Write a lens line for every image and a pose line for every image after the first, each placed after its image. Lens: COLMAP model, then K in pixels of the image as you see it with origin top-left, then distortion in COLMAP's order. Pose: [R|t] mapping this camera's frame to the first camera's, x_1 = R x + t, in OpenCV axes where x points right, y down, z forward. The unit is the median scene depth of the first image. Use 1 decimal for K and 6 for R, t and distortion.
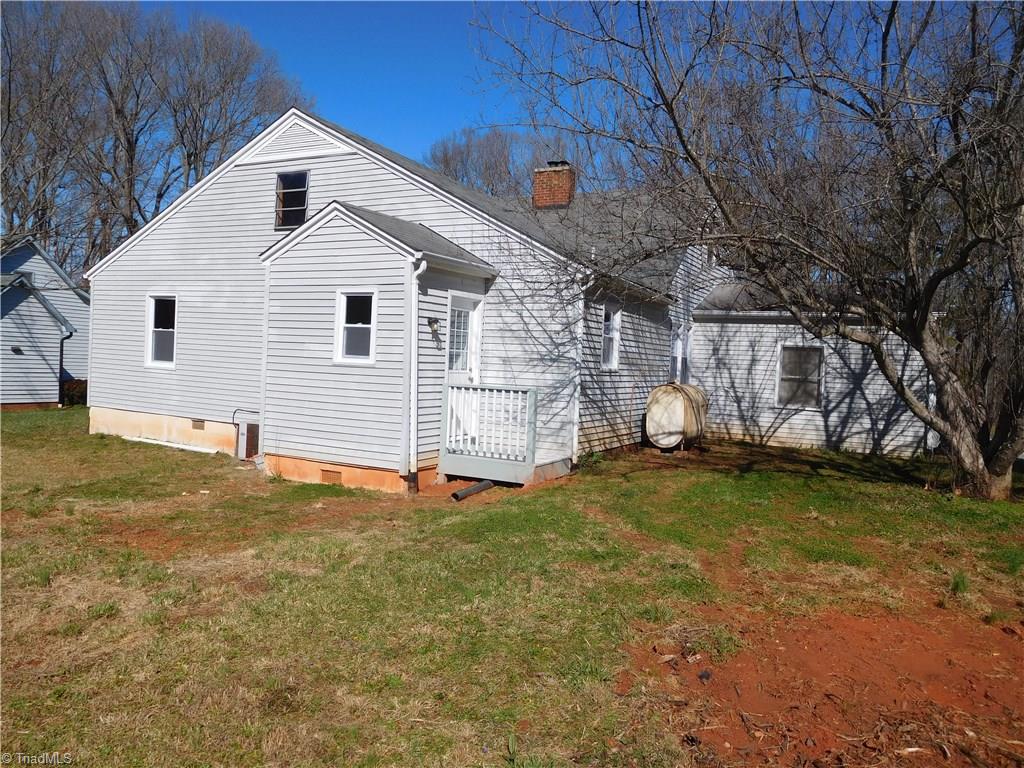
lens RADIAL K [[767.3, 0, 517.0], [0, 767.3, 388.0], [0, 0, 1]] dist [-0.009355, 0.002473]
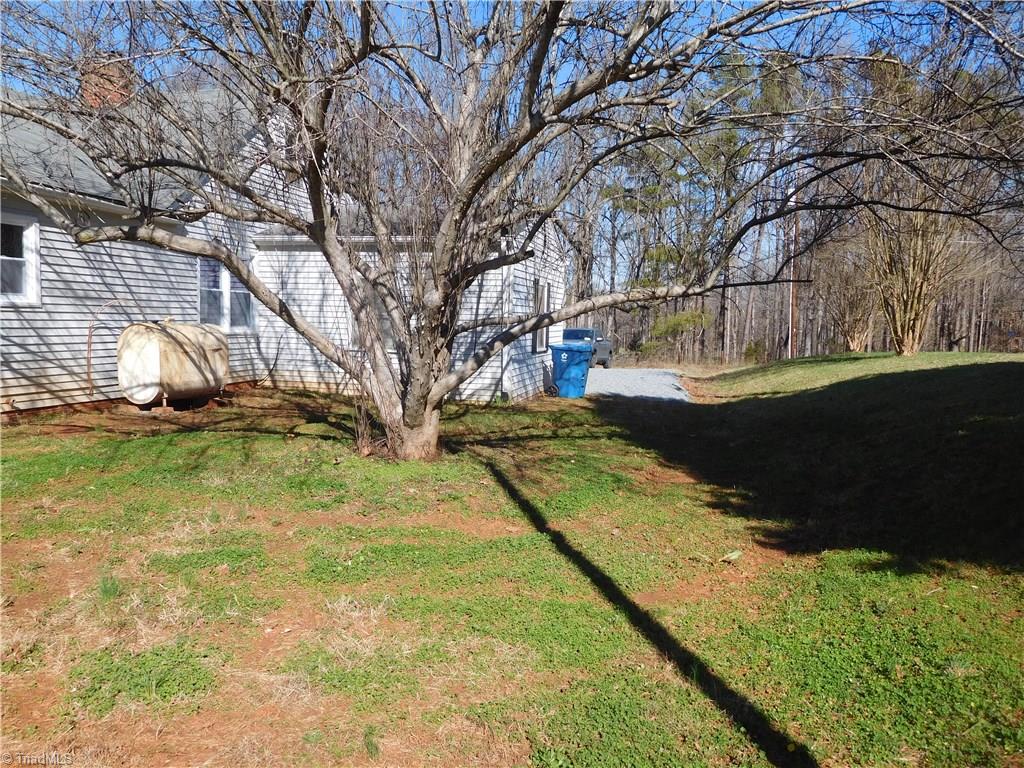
lens RADIAL K [[767.3, 0, 508.6], [0, 767.3, 383.7], [0, 0, 1]] dist [-0.009355, 0.002473]
pose [[0.975256, -0.036791, 0.217995, 0.387310], [0.023824, 0.997803, 0.061816, 0.017369], [-0.219790, -0.055093, 0.973990, 0.151277]]
